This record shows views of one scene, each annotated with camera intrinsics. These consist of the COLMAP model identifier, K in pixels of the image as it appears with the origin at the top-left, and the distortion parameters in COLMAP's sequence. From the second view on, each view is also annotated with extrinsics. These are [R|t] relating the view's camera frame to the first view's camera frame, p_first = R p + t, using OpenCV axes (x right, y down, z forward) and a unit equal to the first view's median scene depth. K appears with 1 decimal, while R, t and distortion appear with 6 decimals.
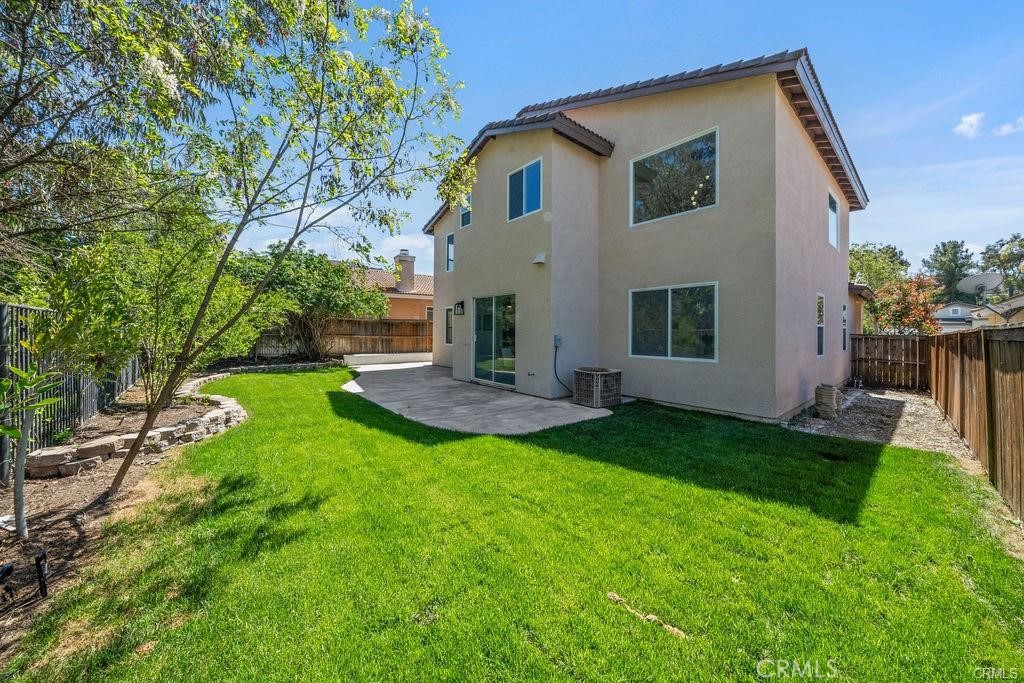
lens RADIAL K [[350.2, 0, 506.4], [0, 350.2, 333.2], [0, 0, 1]] dist [-0.005626, -0.000557]
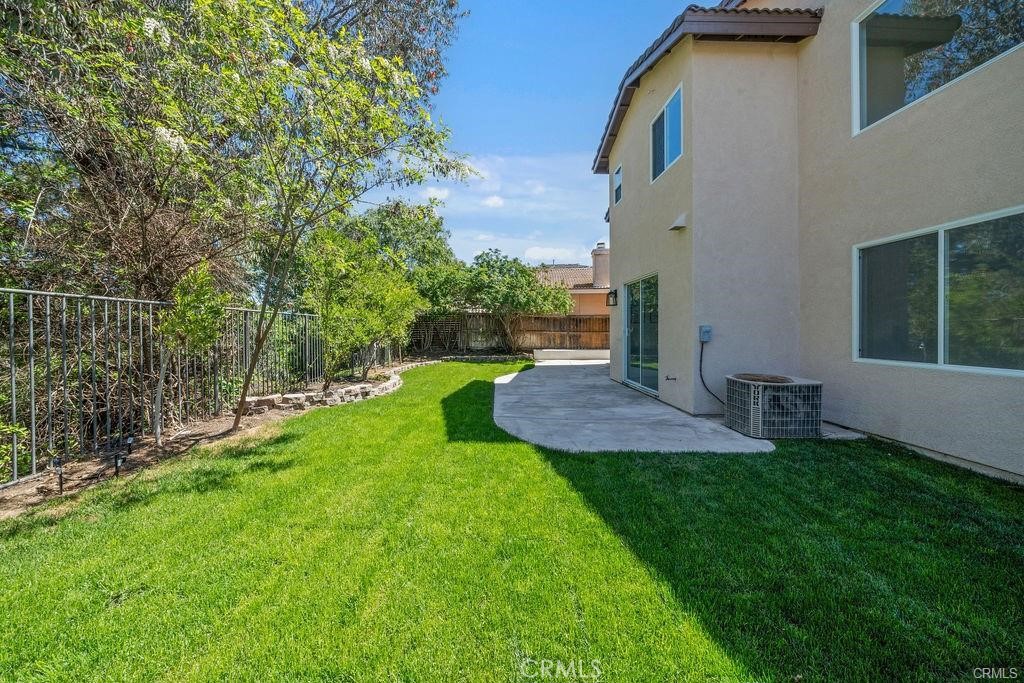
lens RADIAL K [[350.2, 0, 512.2], [0, 350.2, 333.0], [0, 0, 1]] dist [-0.005626, -0.000557]
pose [[0.784732, -0.004346, -0.619820, 0.273974], [0.006305, 0.999980, 0.000971, 0.017313], [0.619803, -0.004670, 0.784743, 0.205009]]
